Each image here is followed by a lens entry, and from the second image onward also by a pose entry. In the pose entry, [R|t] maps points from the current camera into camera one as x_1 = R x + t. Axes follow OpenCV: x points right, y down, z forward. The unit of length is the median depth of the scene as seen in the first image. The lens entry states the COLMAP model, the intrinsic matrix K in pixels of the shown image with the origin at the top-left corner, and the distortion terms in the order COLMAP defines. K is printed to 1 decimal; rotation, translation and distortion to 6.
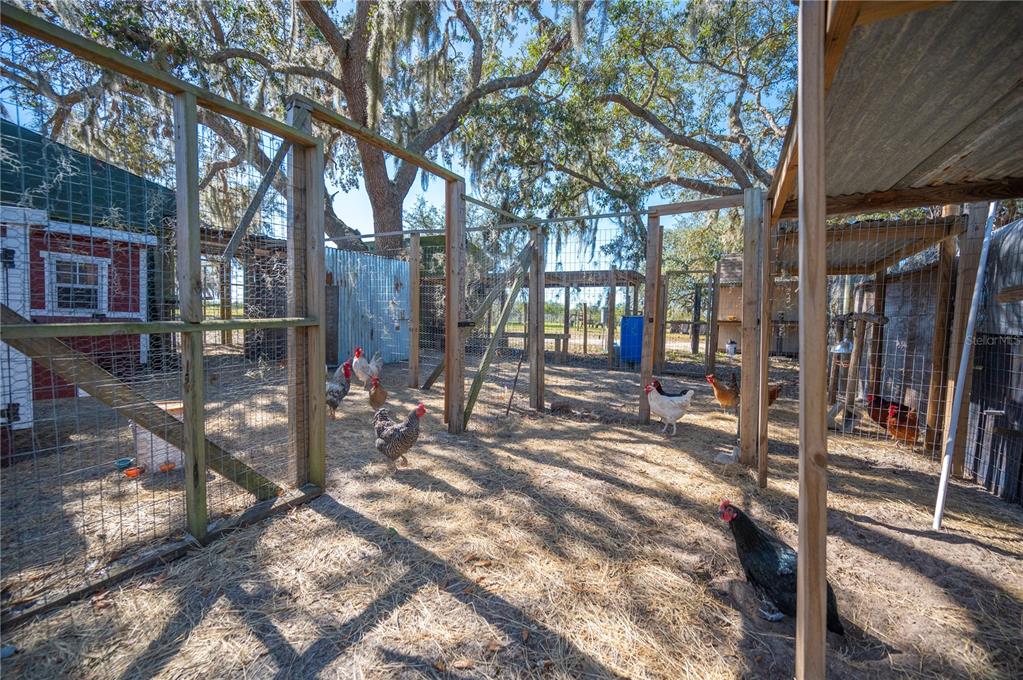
lens RADIAL K [[372.8, 0, 513.0], [0, 372.8, 340.1], [0, 0, 1]] dist [-0.001125, -0.000126]
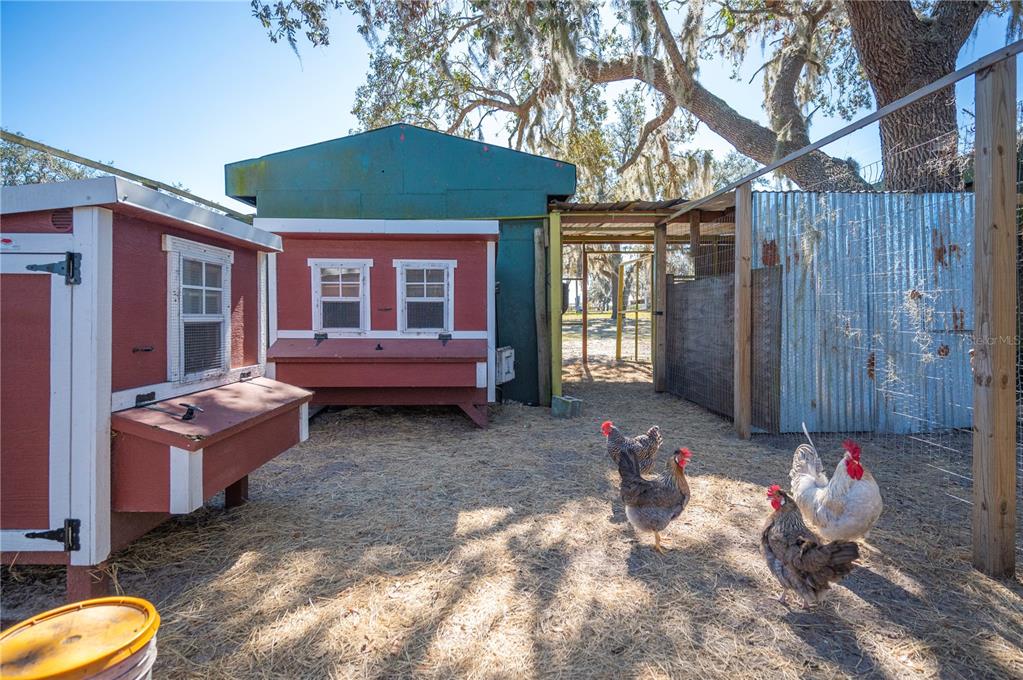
lens RADIAL K [[521.4, 0, 509.8], [0, 521.4, 322.4], [0, 0, 1]] dist [-0.006527, 0.000181]
pose [[0.533331, -0.016863, -0.845739, -0.094940], [-0.028490, 0.998876, -0.037882, -0.038018], [0.845427, 0.044299, 0.532251, 0.352342]]
